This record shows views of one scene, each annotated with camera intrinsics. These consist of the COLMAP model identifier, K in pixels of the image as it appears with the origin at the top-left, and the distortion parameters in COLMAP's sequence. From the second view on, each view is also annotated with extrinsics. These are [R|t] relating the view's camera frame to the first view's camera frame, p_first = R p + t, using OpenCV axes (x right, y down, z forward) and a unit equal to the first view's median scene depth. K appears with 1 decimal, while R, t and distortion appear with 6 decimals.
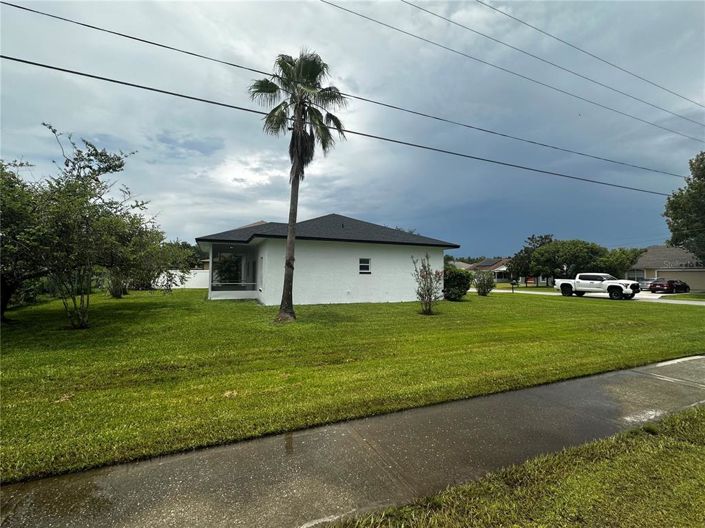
lens RADIAL K [[325.4, 0, 356.8], [0, 325.4, 266.5], [0, 0, 1]] dist [0.009032, 0.000071]
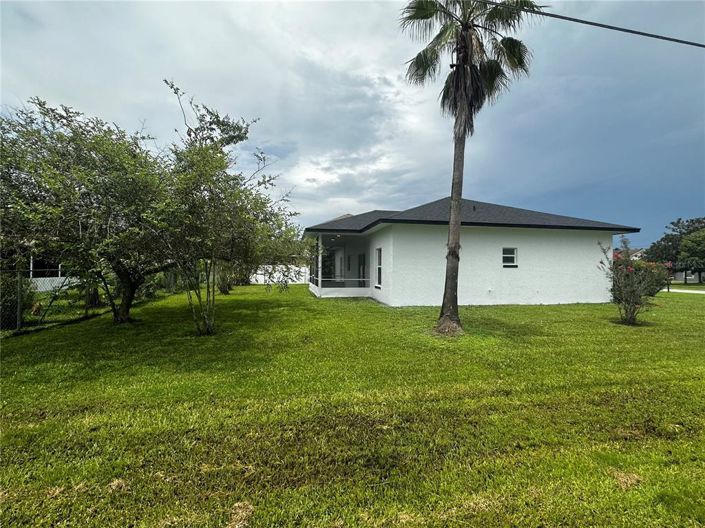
lens RADIAL K [[325.4, 0, 356.8], [0, 325.4, 266.5], [0, 0, 1]] dist [0.009032, 0.000071]
pose [[0.978281, -0.005666, -0.207205, -0.193190], [0.008555, 0.999878, 0.013047, 0.007723], [0.207106, -0.014536, 0.978211, 0.178270]]
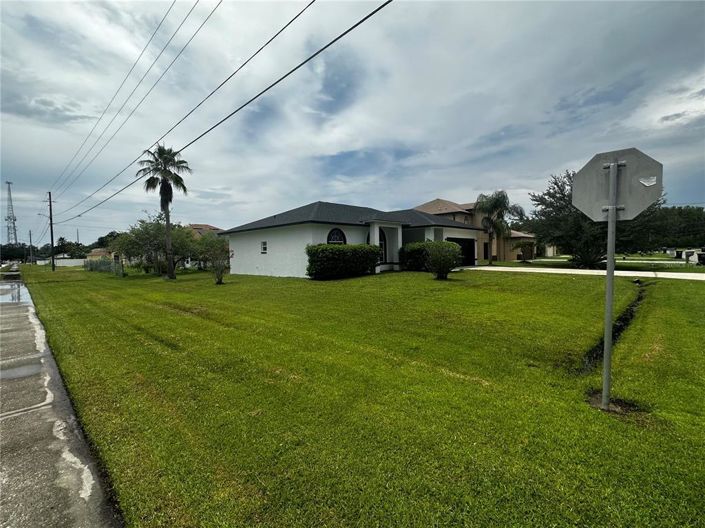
lens RADIAL K [[325.4, 0, 356.8], [0, 325.4, 266.5], [0, 0, 1]] dist [0.009032, 0.000071]
pose [[0.427173, 0.018257, -0.903985, 1.523045], [0.054974, 0.997422, 0.046121, 0.038424], [0.902497, -0.069397, 0.425068, 0.875486]]
